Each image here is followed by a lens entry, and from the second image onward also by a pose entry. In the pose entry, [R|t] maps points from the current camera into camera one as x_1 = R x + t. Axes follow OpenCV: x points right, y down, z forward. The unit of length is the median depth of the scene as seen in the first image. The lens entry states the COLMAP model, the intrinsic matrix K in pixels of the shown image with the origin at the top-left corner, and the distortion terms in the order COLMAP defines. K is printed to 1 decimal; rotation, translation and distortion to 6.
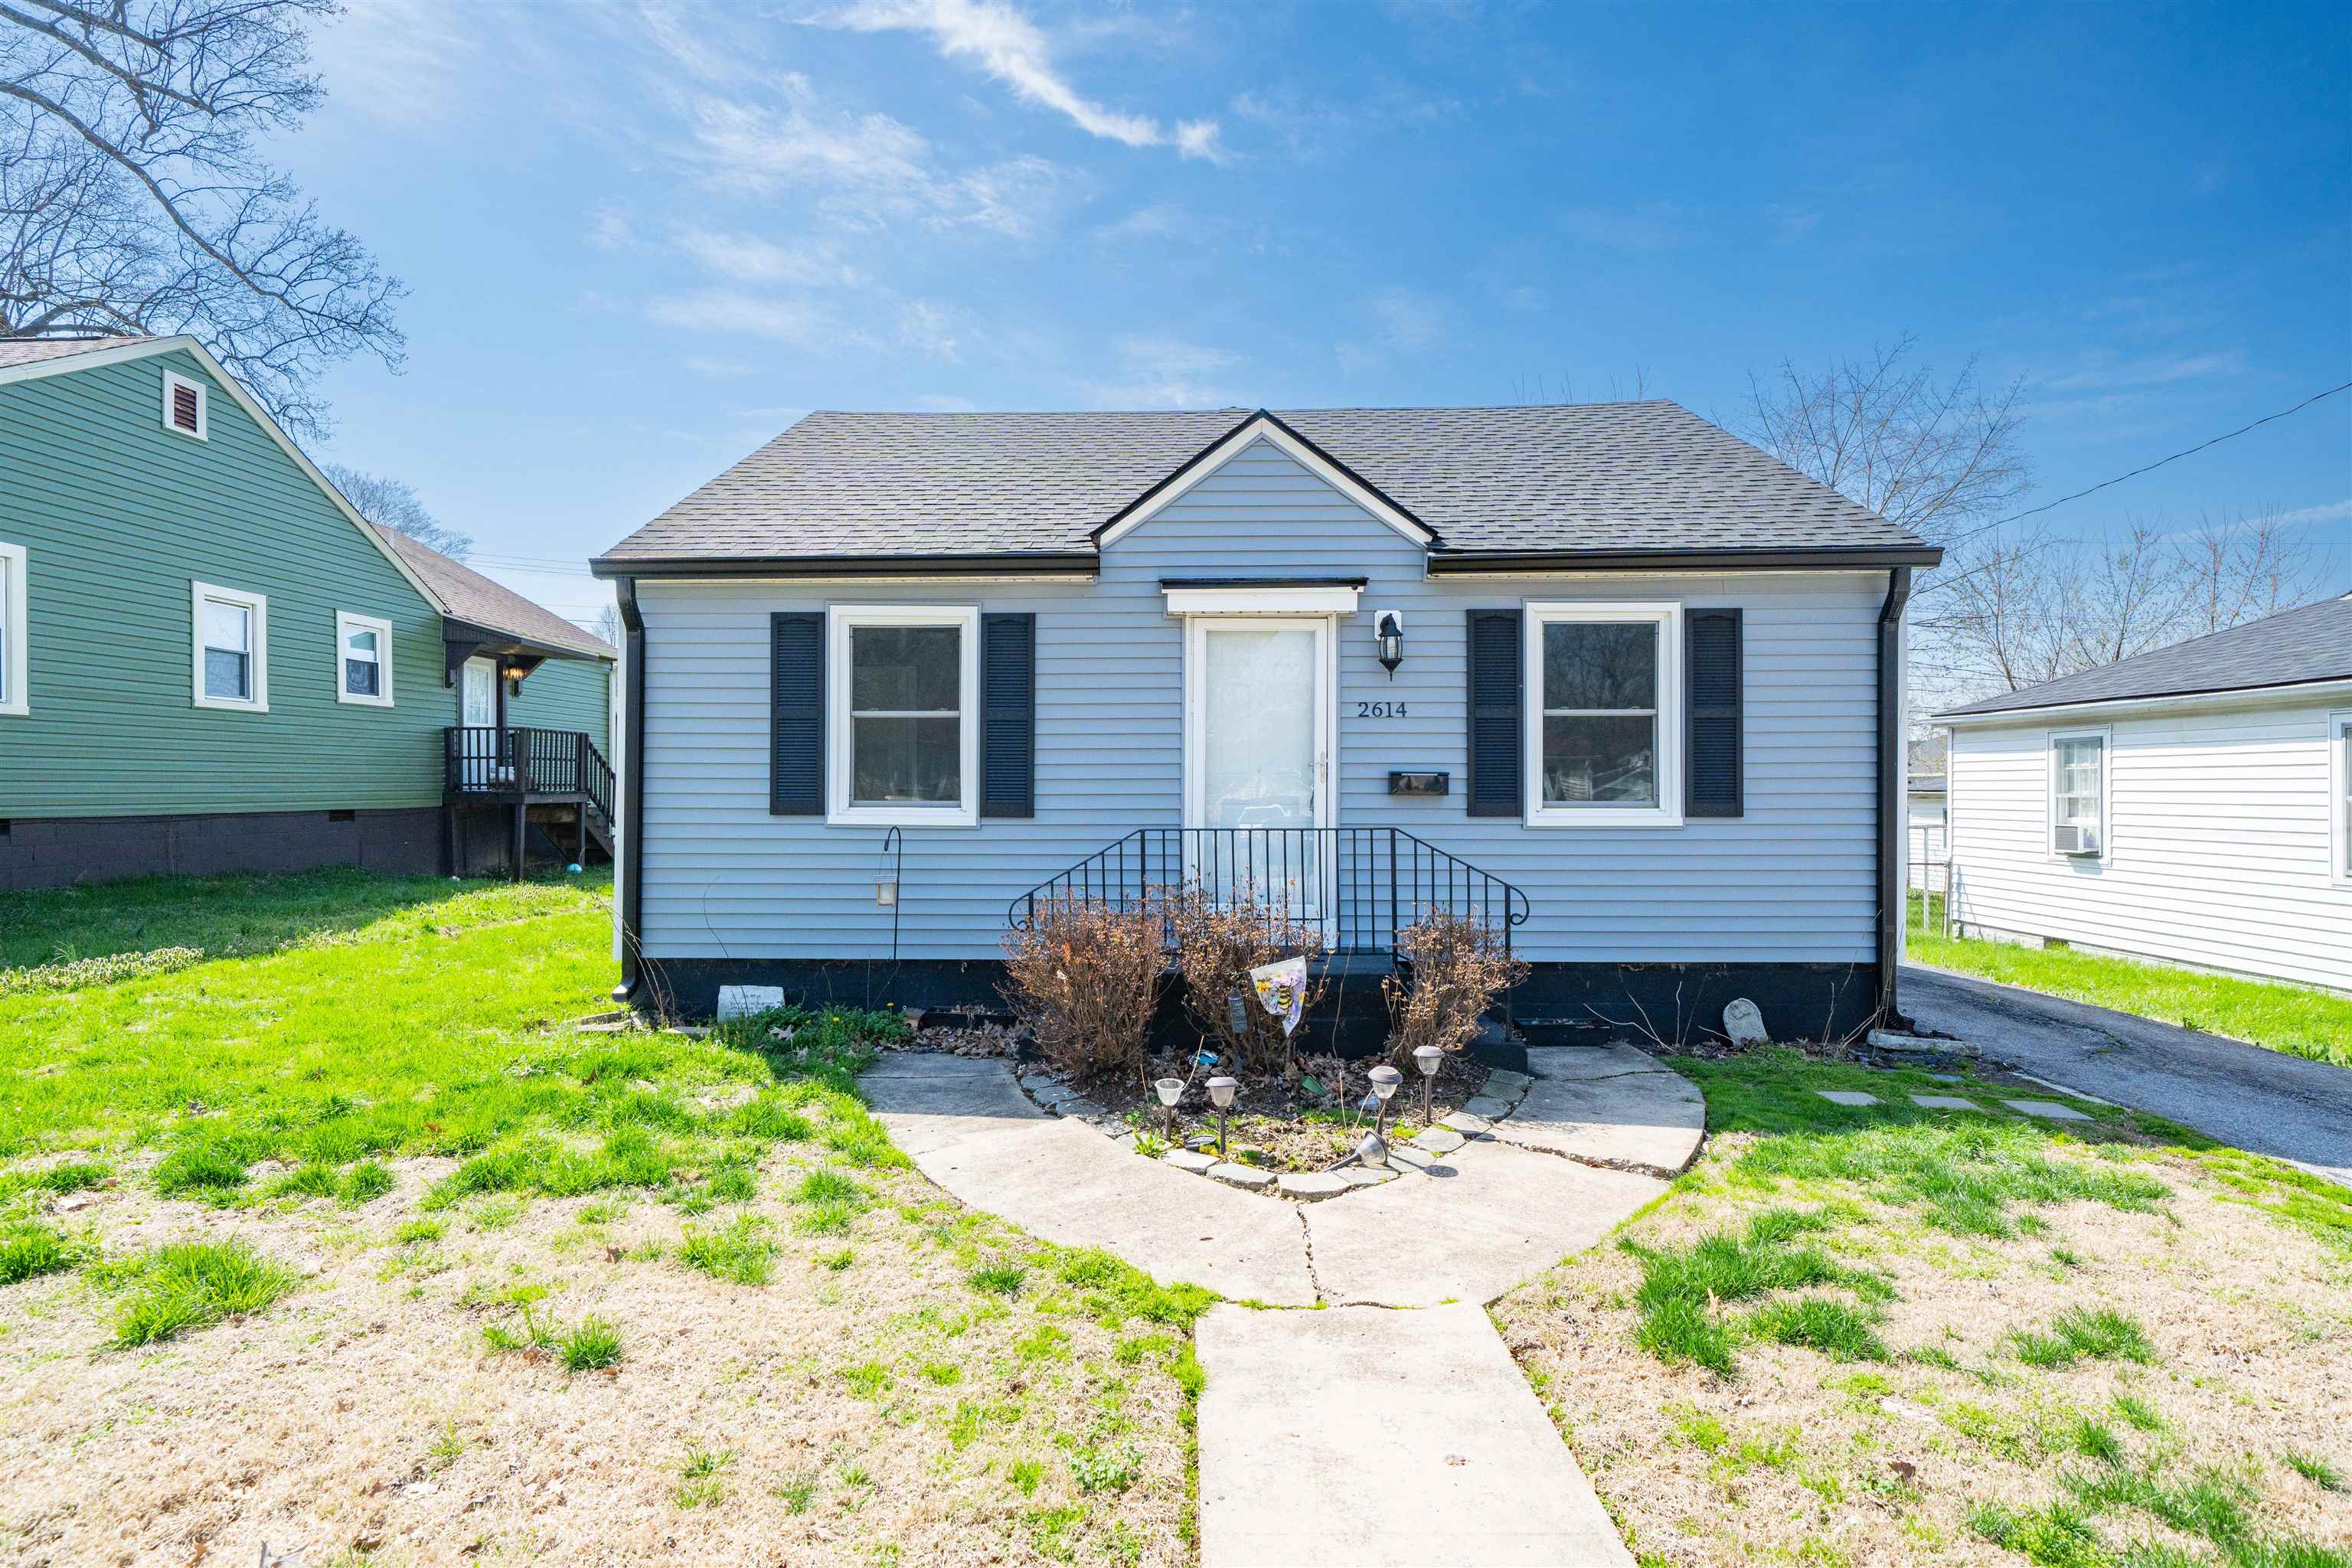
lens RADIAL K [[1106.2, 0, 1173.8], [0, 1106.2, 785.9], [0, 0, 1]] dist [-0.000604, -0.001381]
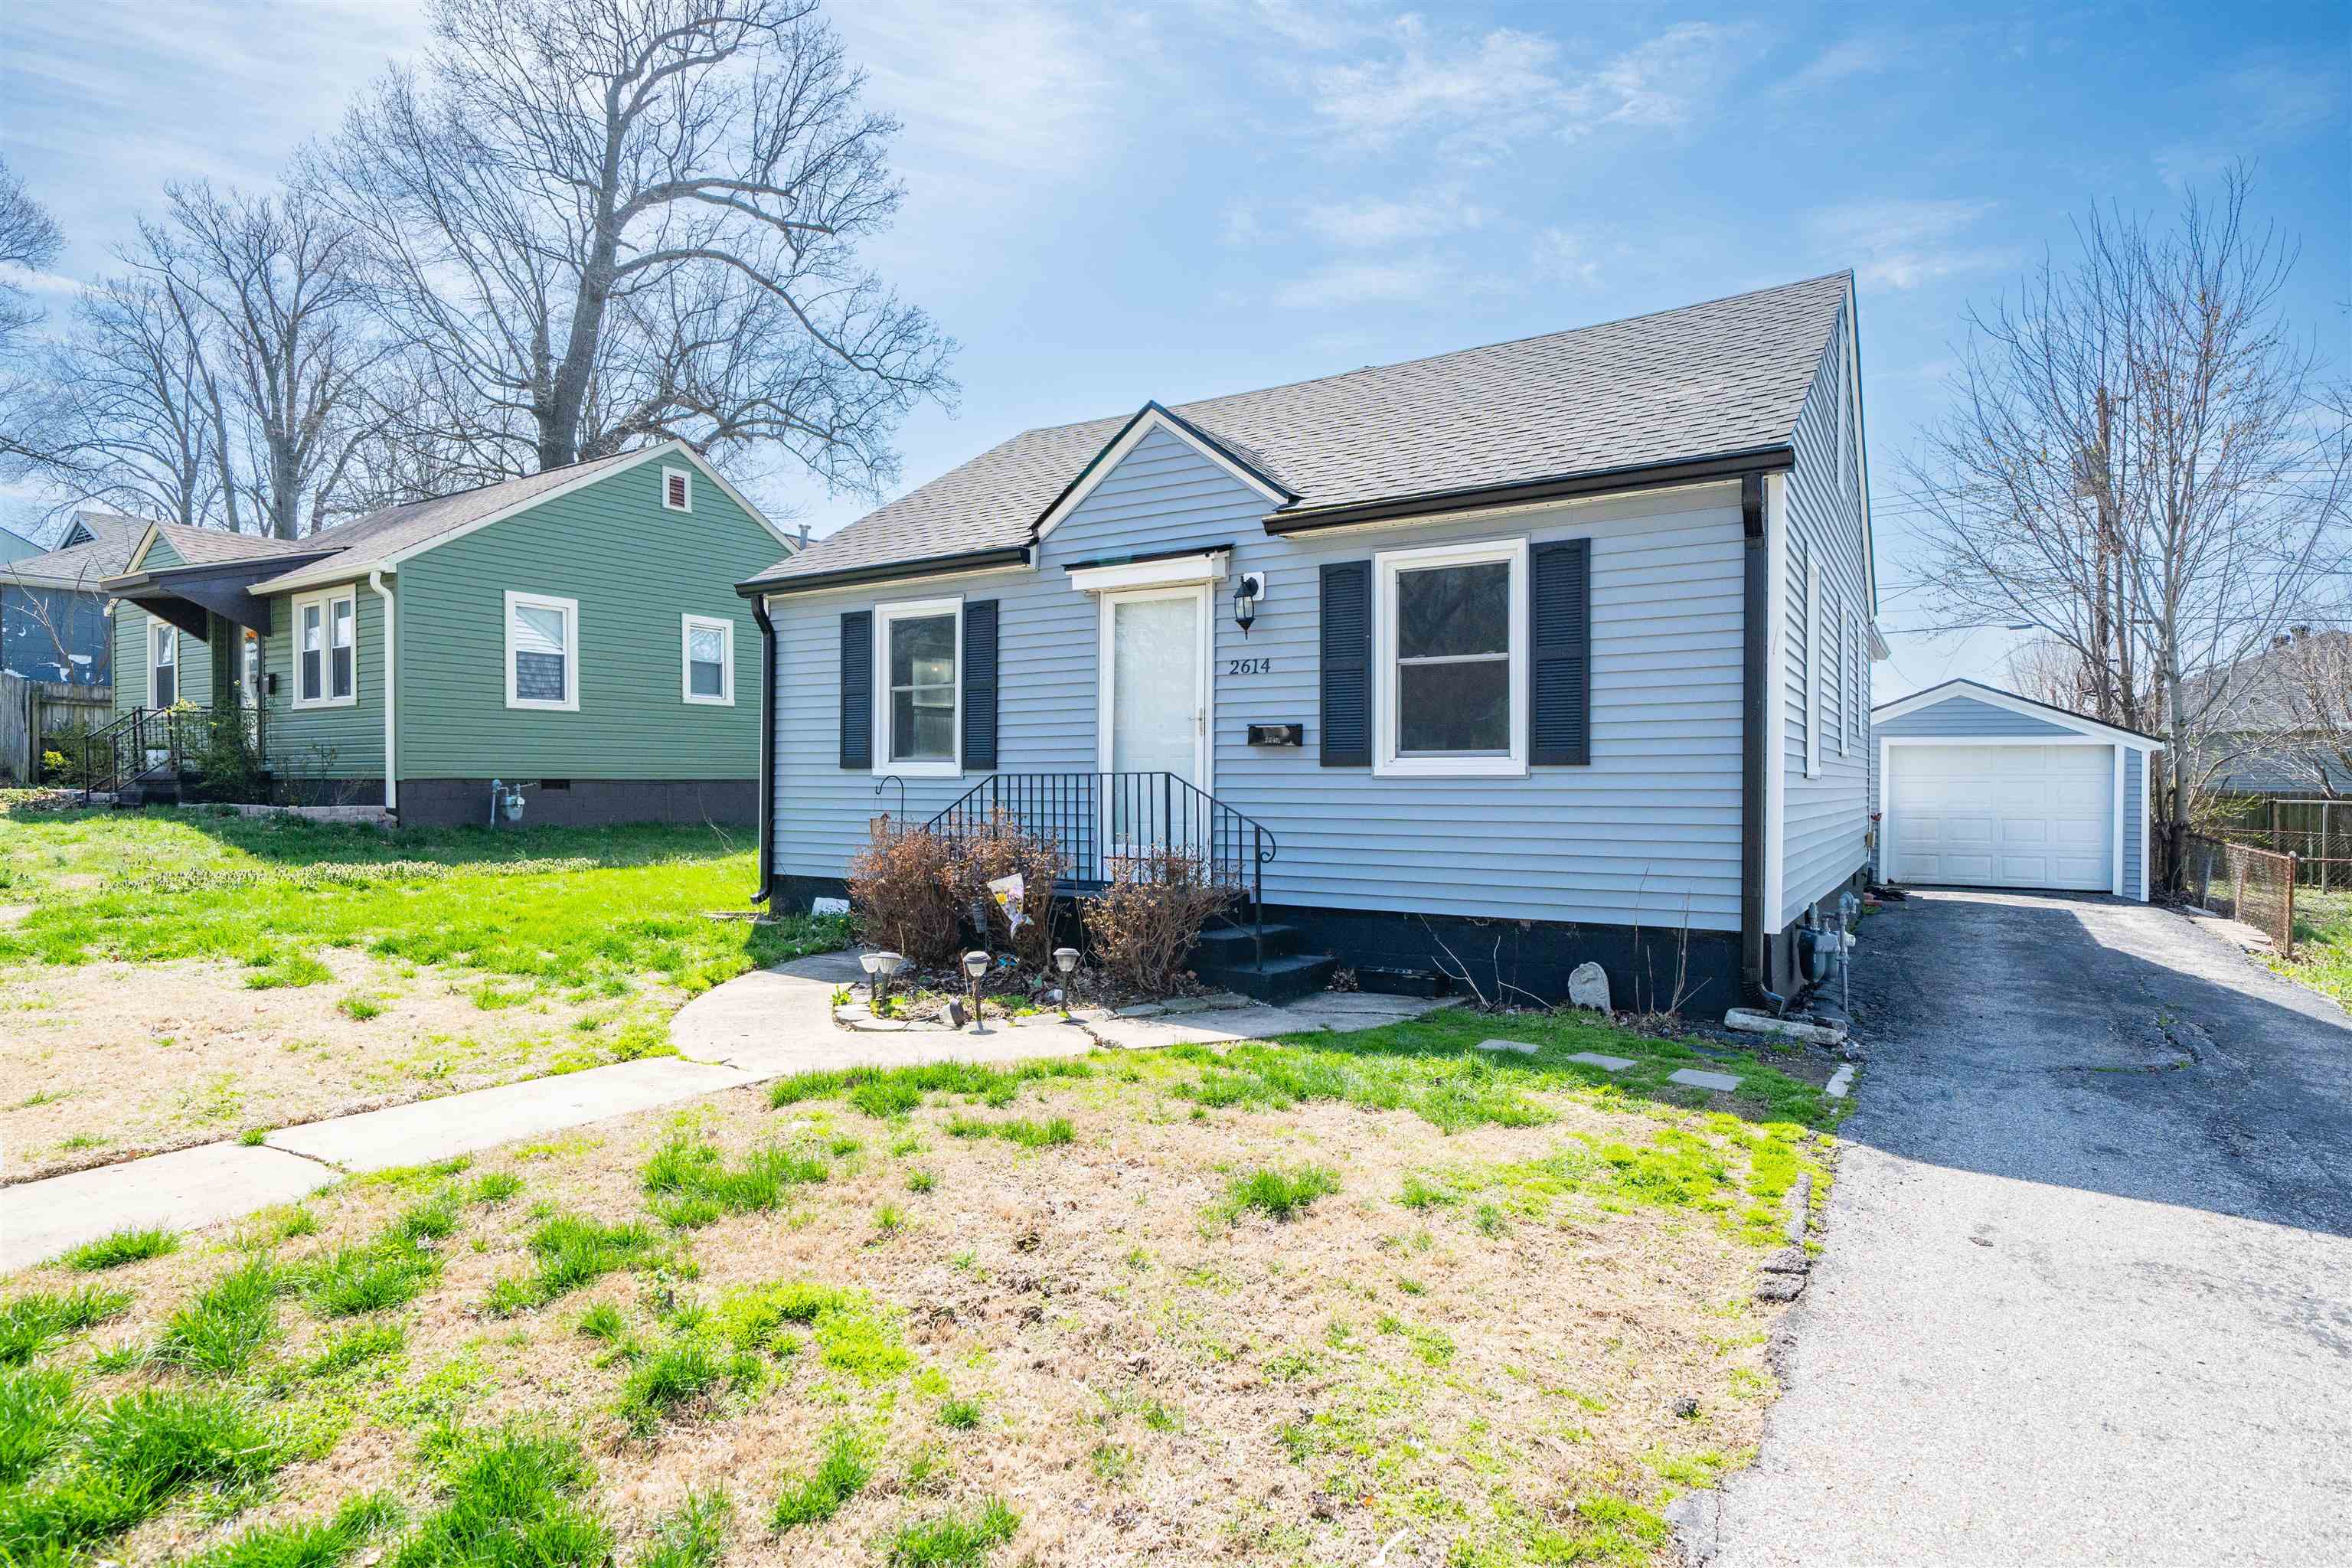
lens RADIAL K [[1241.6, 0, 1178.0], [0, 1241.6, 783.9], [0, 0, 1]] dist [-0.006009, 0.002293]
pose [[0.861340, 0.002562, -0.508023, 0.727067], [-0.000676, 0.999992, 0.003897, 0.039099], [0.508029, -0.003013, 0.861335, -0.061736]]
